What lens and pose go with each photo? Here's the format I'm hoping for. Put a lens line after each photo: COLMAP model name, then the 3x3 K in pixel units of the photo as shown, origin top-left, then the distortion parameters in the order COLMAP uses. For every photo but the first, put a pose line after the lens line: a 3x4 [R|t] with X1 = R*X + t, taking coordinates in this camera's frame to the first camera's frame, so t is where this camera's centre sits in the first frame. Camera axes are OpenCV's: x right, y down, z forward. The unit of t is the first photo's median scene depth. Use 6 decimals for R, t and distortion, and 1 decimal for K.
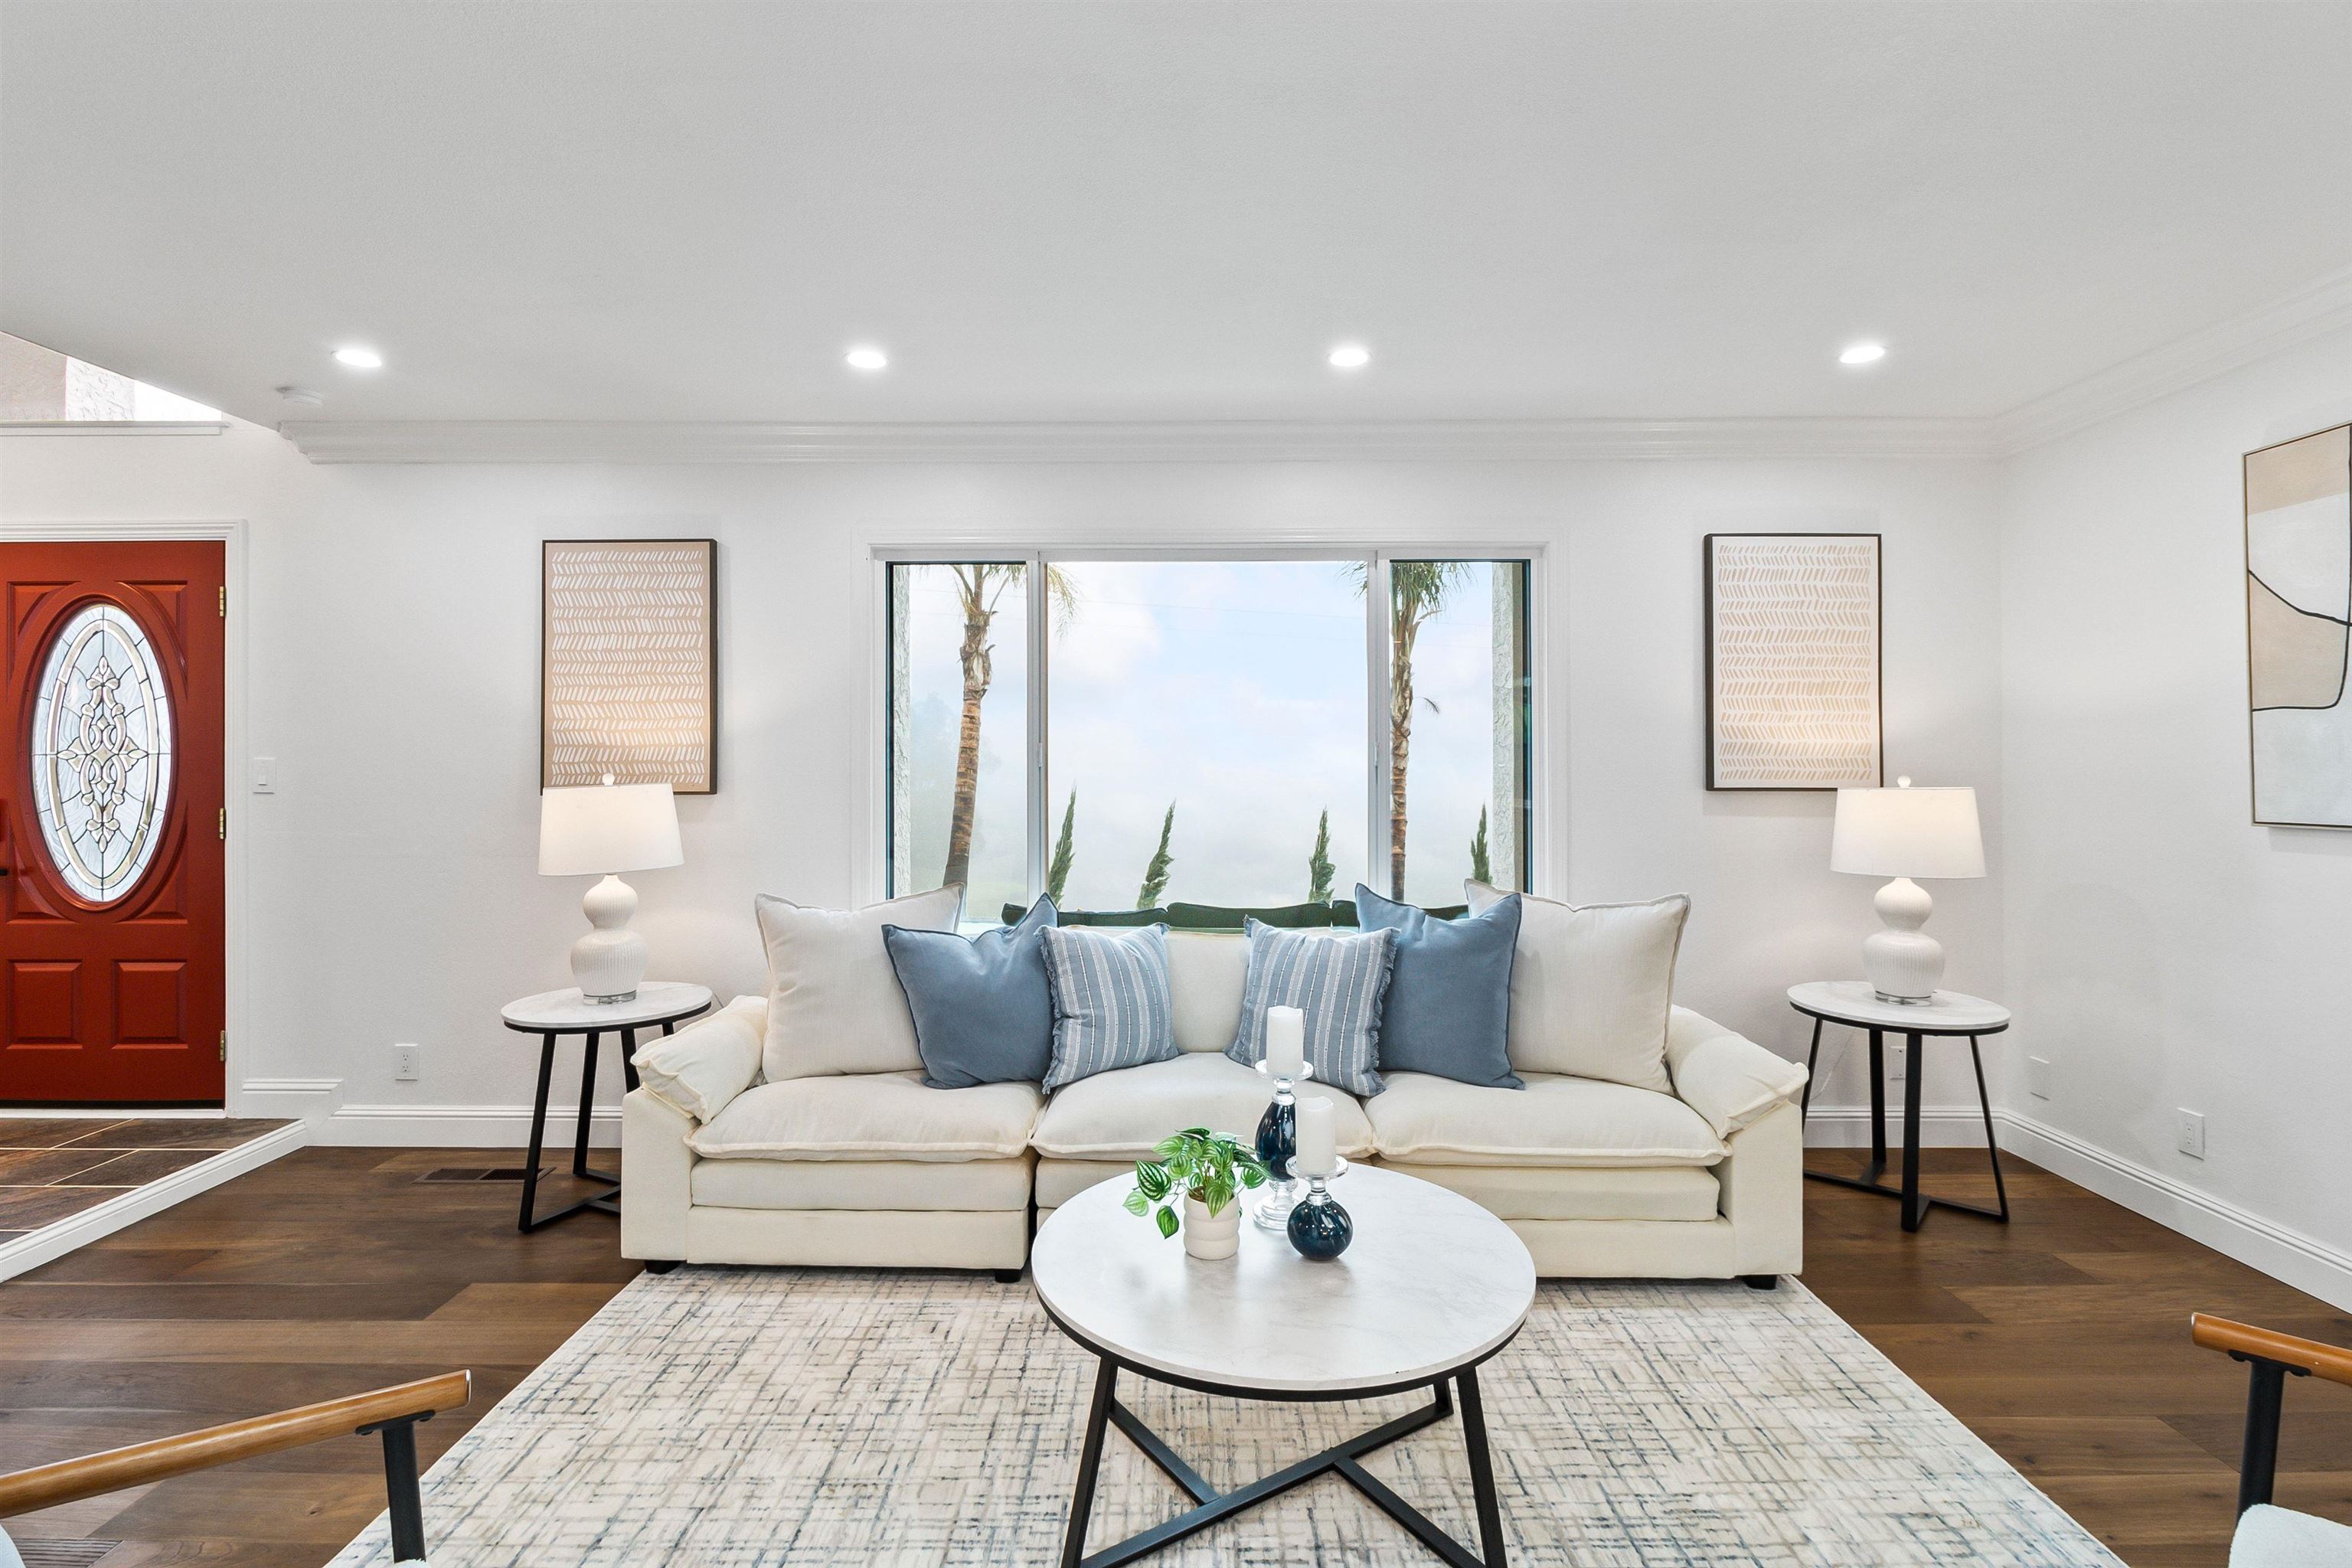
lens RADIAL K [[1099.7, 0, 1185.2], [0, 1099.7, 750.2], [0, 0, 1]] dist [0.000657, -0.000020]
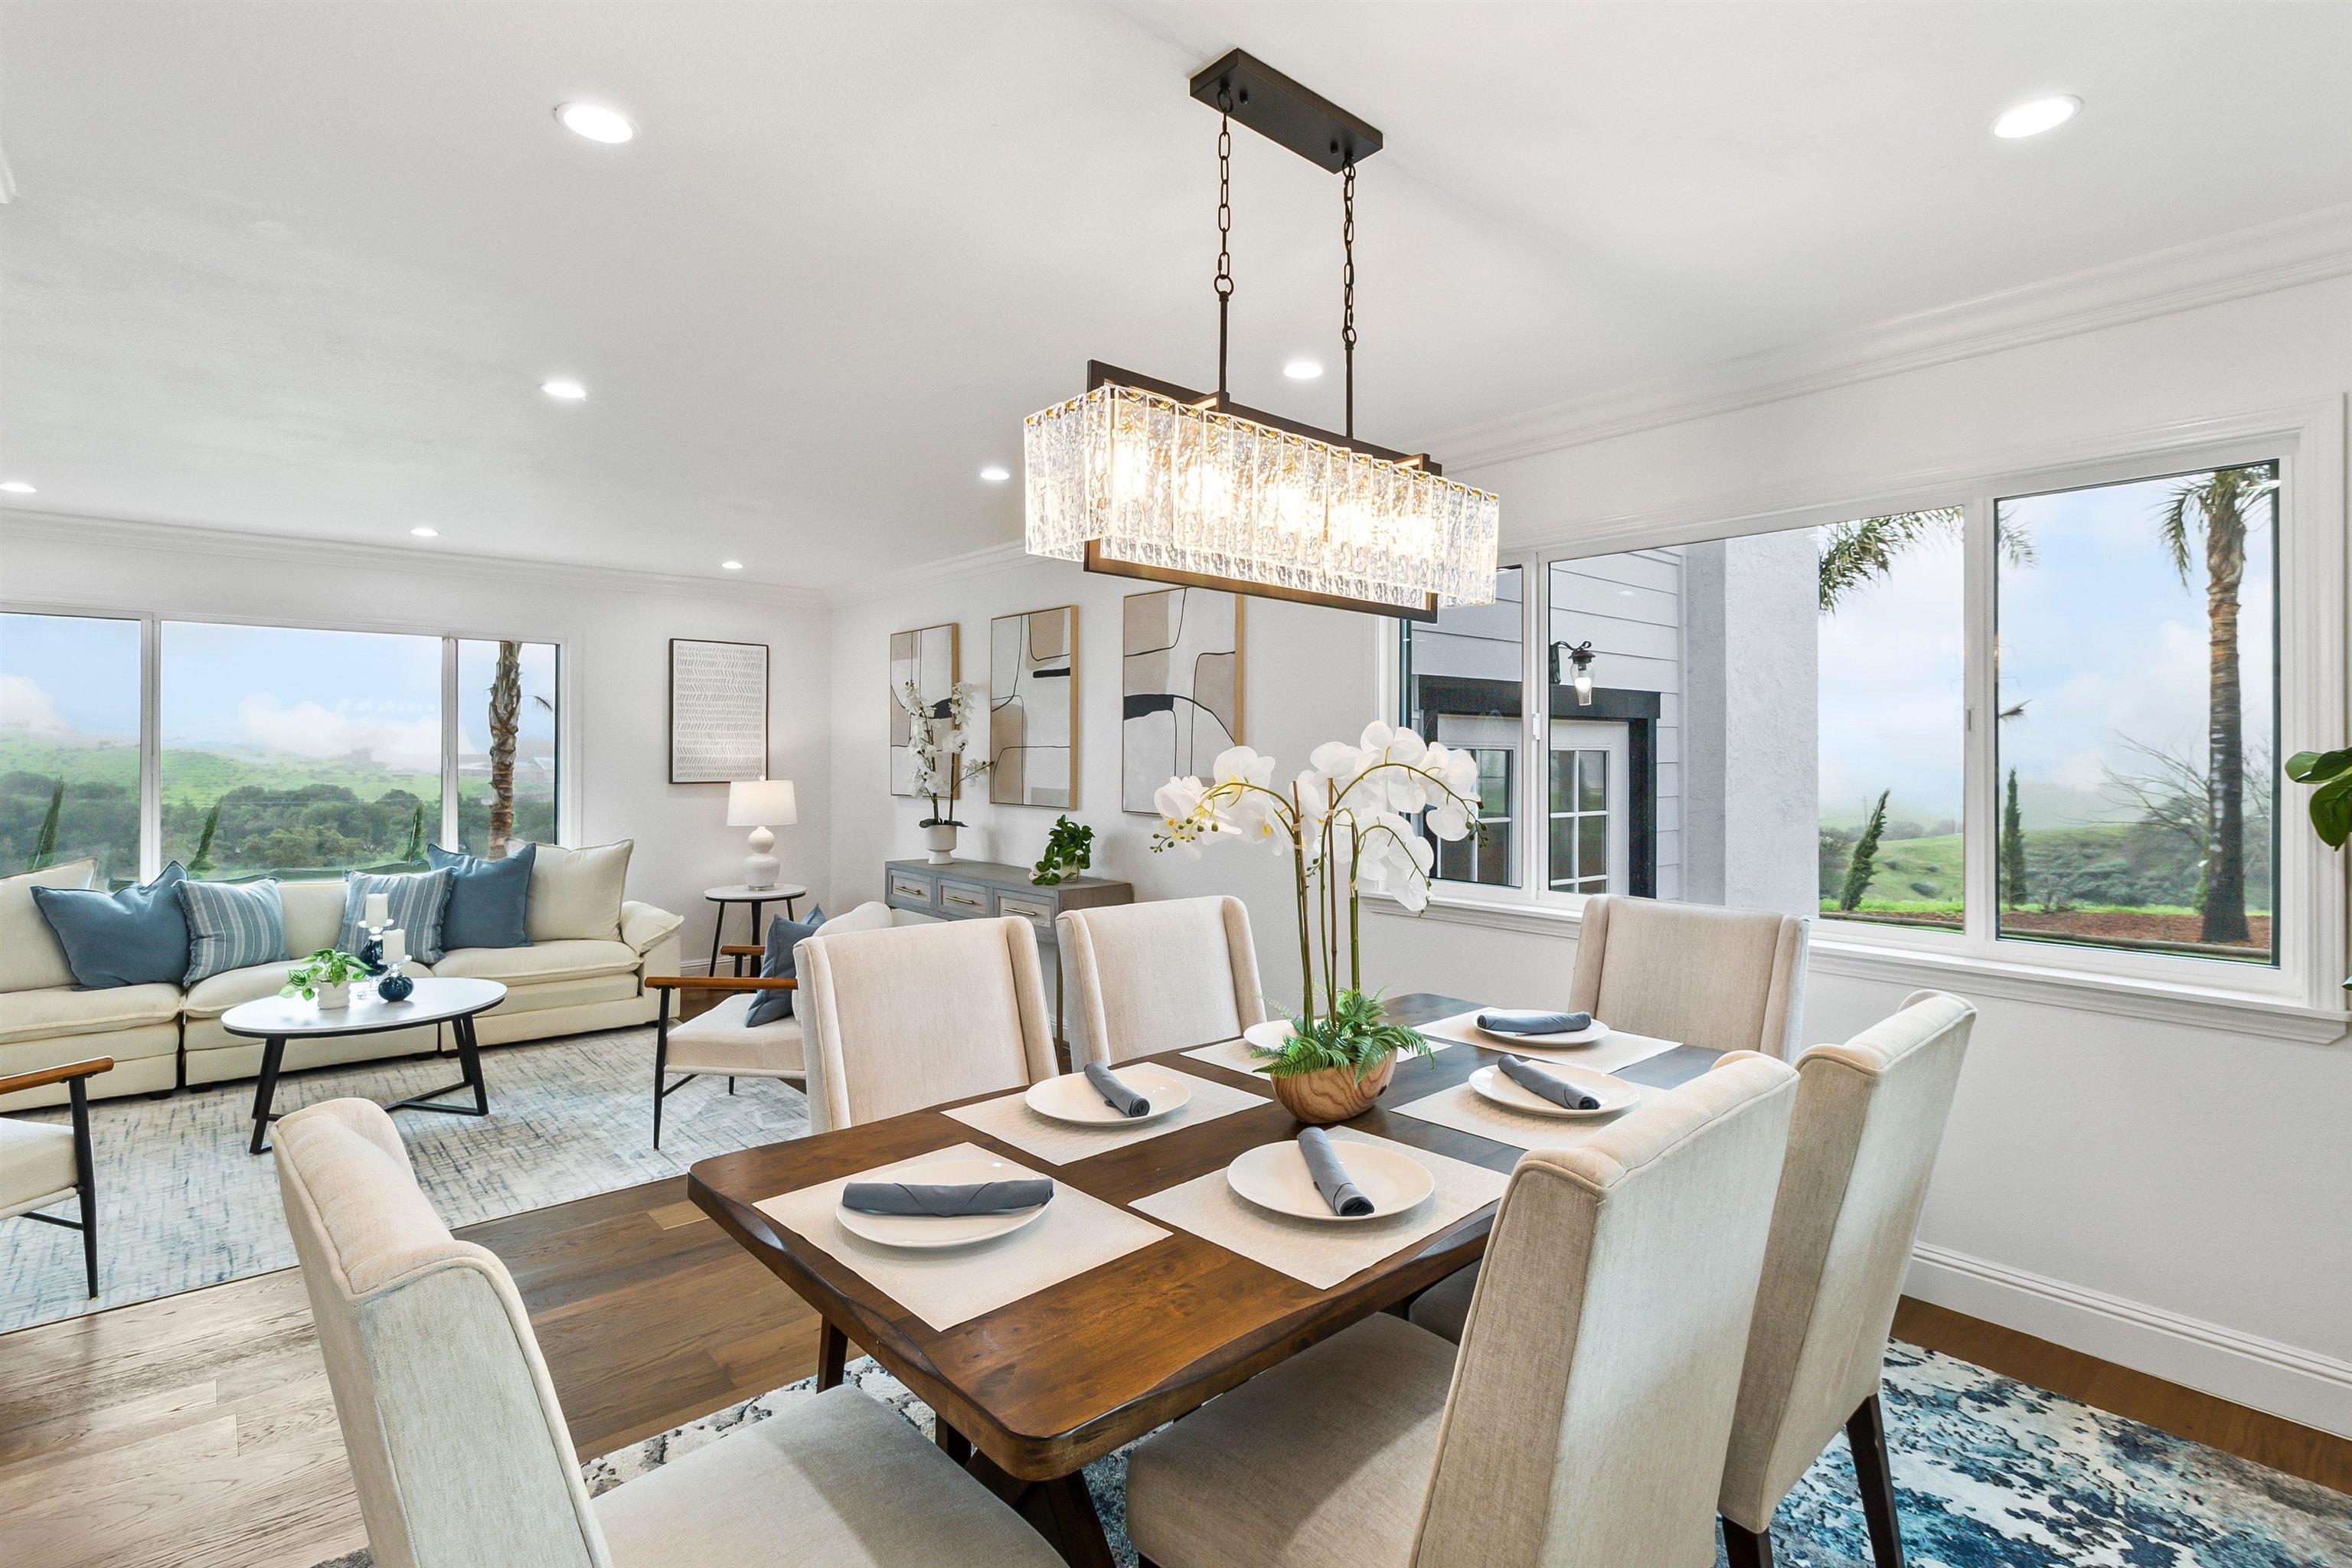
lens RADIAL K [[1093.5, 0, 1180.6], [0, 1093.5, 752.0], [0, 0, 1]] dist [-0.000904, -0.007977]
pose [[0.744501, 0.005561, 0.667599, -0.104558], [-0.012132, 0.999913, 0.005200, -0.040654], [-0.667512, -0.011971, 0.744503, -1.041675]]
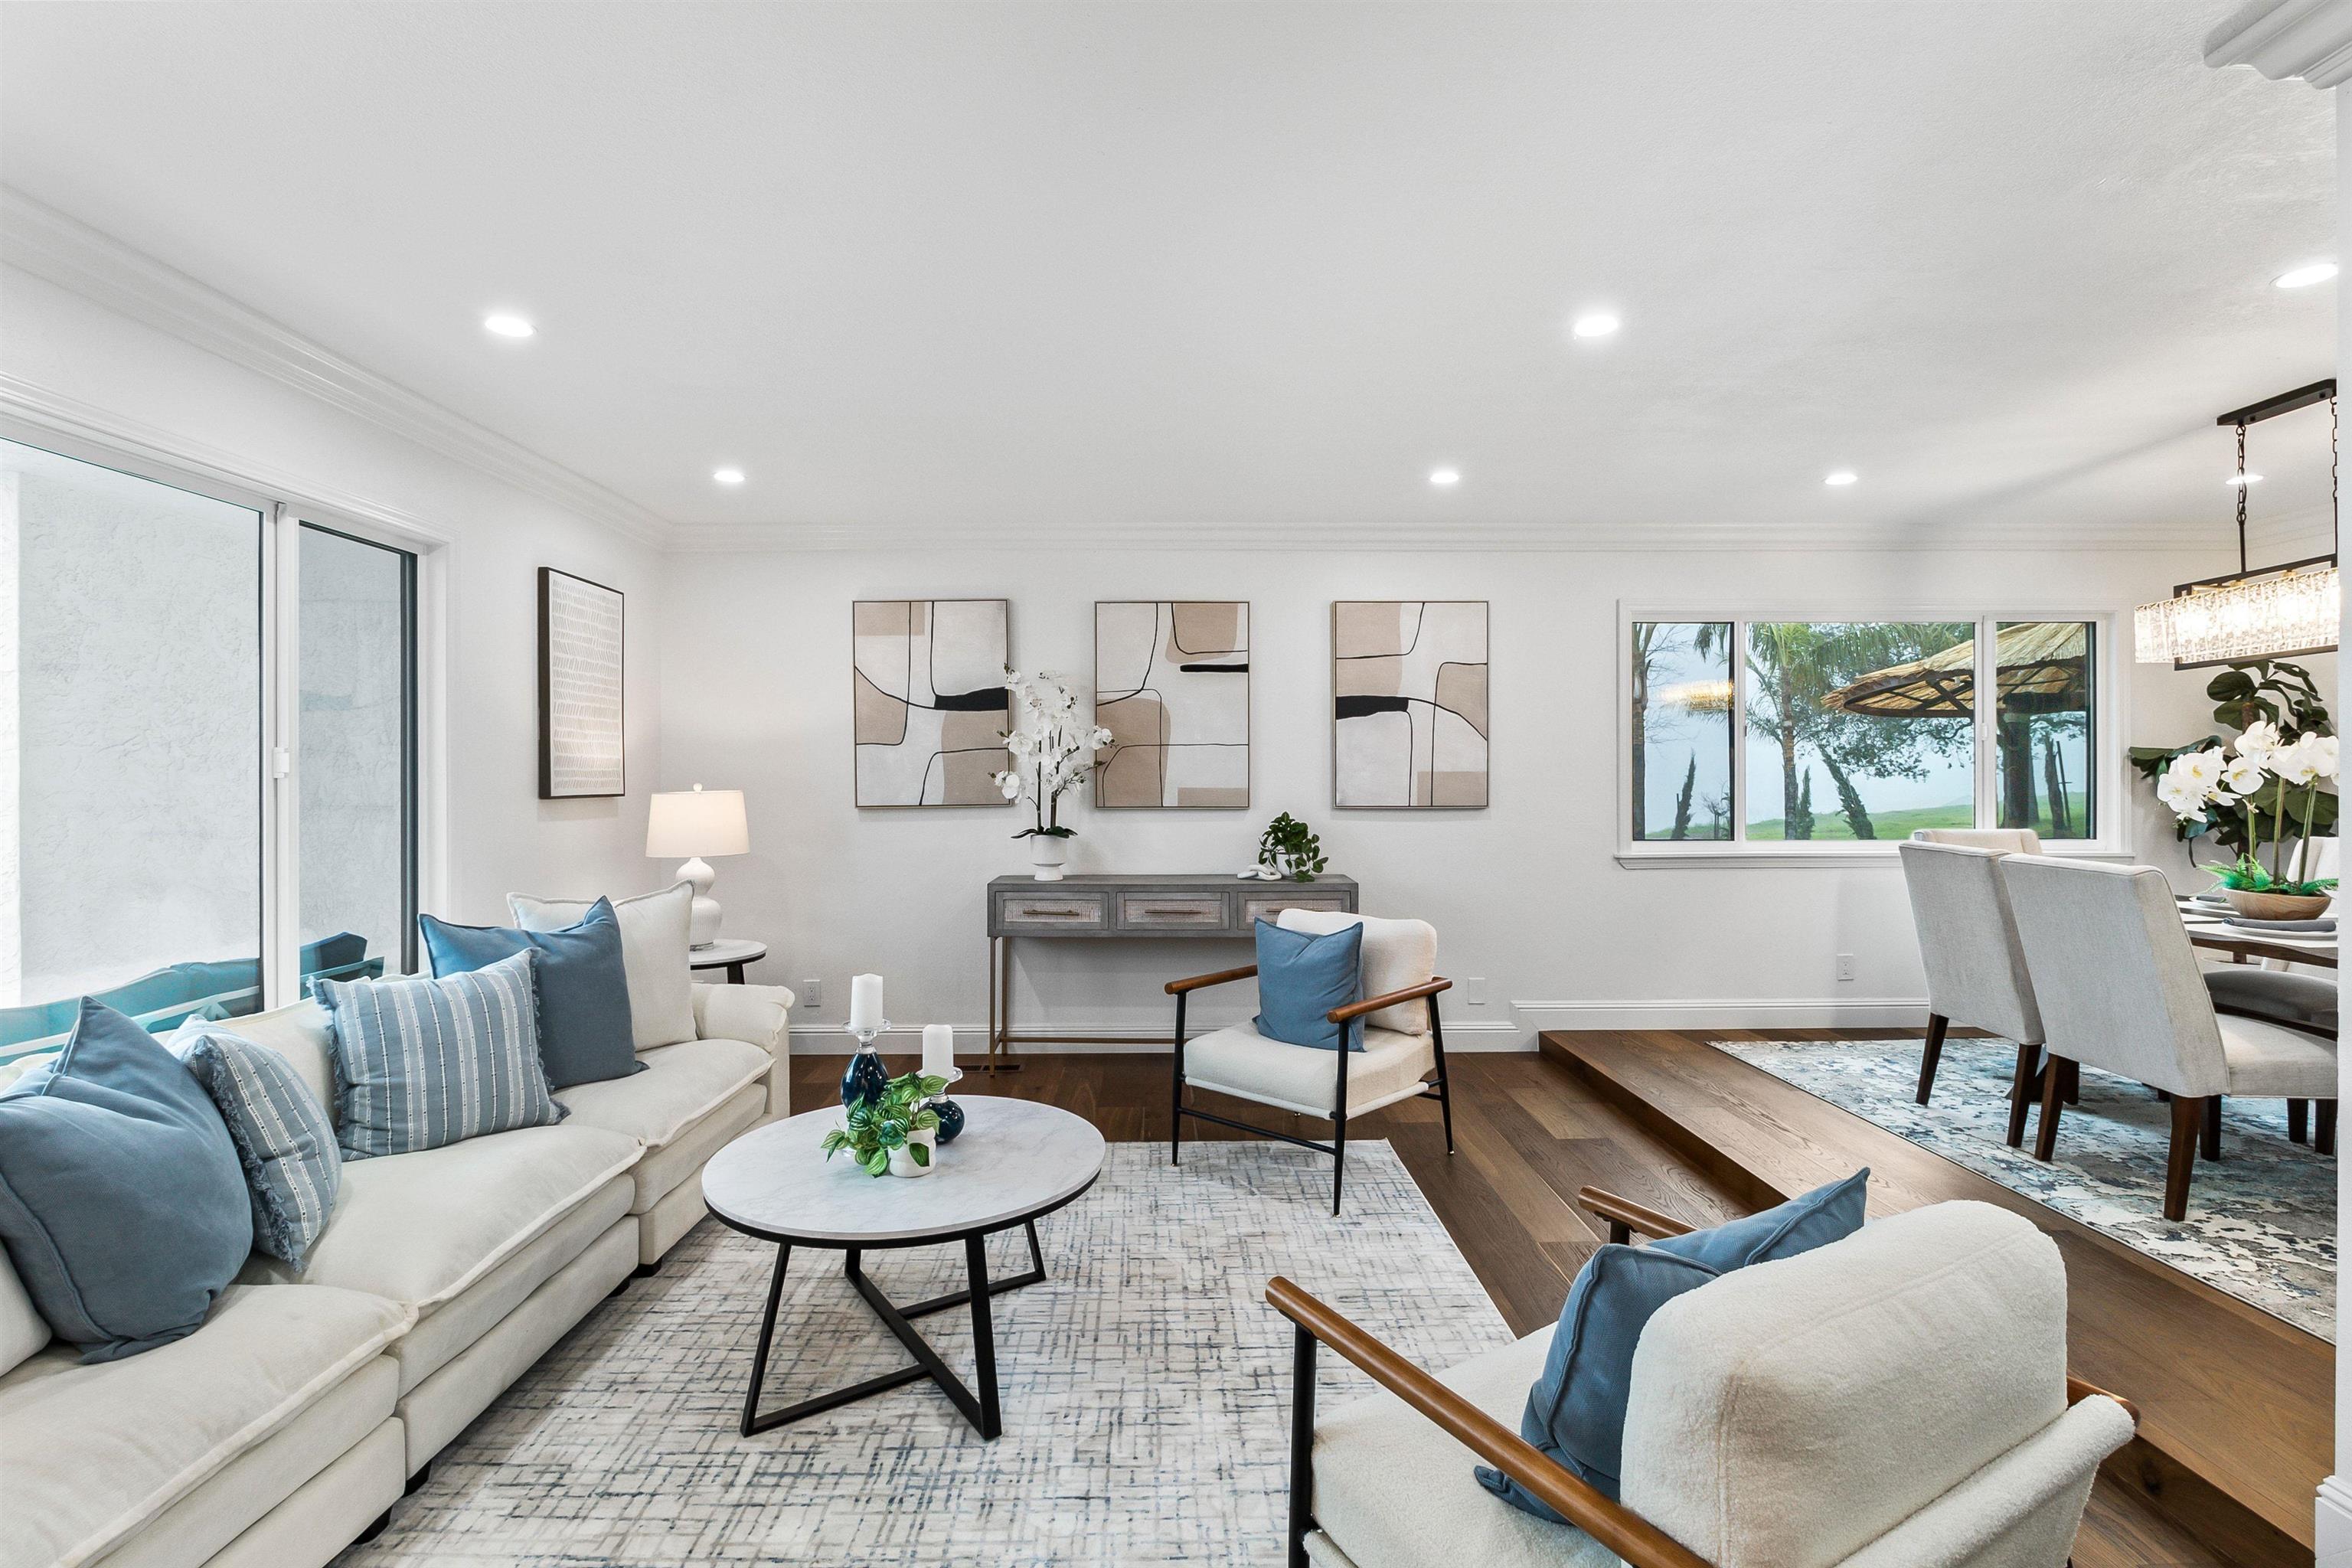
lens RADIAL K [[1098.1, 0, 1166.1], [0, 1098.1, 759.2], [0, 0, 1]] dist [-0.012070, -0.000346]
pose [[-0.013294, 0.013320, 0.999823, -0.771140], [-0.008040, 0.999878, -0.013428, 0.007961], [-0.999879, -0.008218, -0.013185, 0.475963]]
